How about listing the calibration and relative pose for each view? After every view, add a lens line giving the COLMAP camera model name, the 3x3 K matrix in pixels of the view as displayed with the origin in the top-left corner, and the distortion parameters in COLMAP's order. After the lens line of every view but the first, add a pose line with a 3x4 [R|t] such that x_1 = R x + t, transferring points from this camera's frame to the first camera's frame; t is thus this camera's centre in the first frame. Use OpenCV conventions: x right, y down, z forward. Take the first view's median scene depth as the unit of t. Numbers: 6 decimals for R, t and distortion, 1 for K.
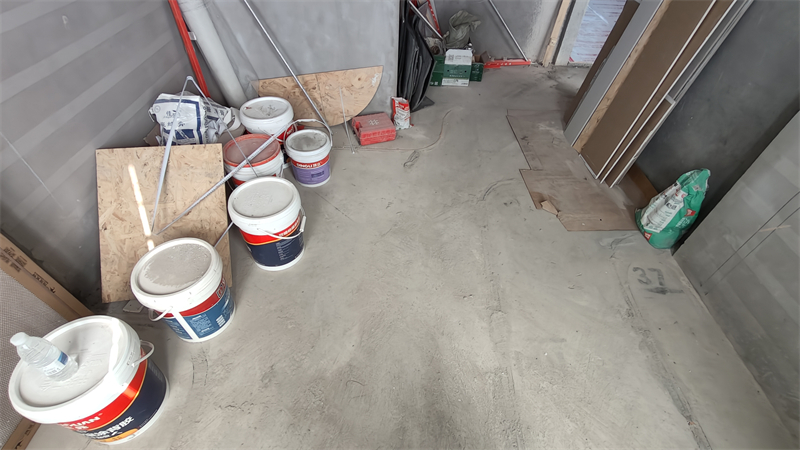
lens RADIAL K [[367.7, 0, 400.7], [0, 367.7, 212.8], [0, 0, 1]] dist [0.002272, 0.000664]
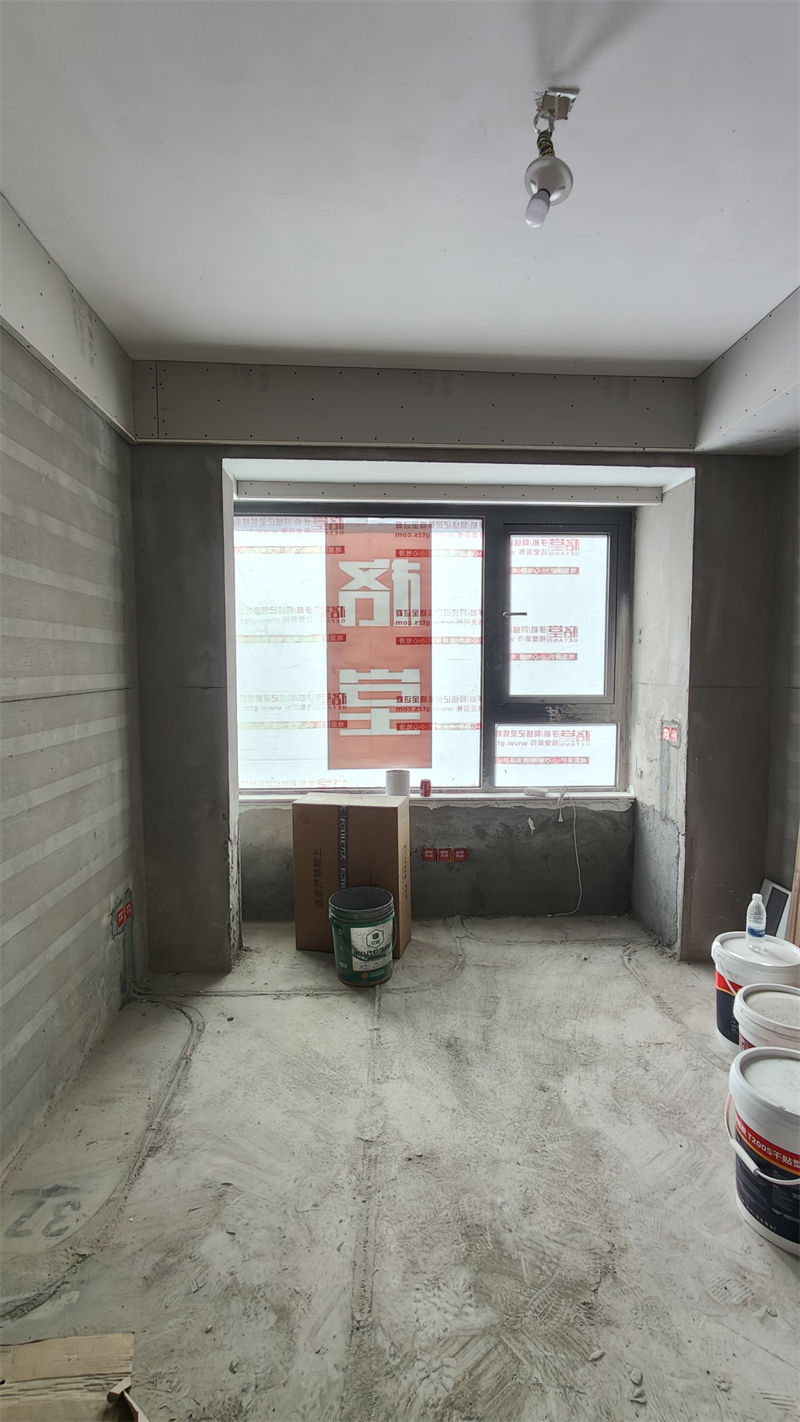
lens RADIAL K [[665.7, 0, 399.0], [0, 665.7, 713.9], [0, 0, 1]] dist [-0.002925, 0.001465]
pose [[-0.997154, -0.045315, -0.060249, 0.292804], [-0.075223, 0.650898, 0.755429, -1.018349], [0.004983, 0.757812, -0.652454, 1.104481]]
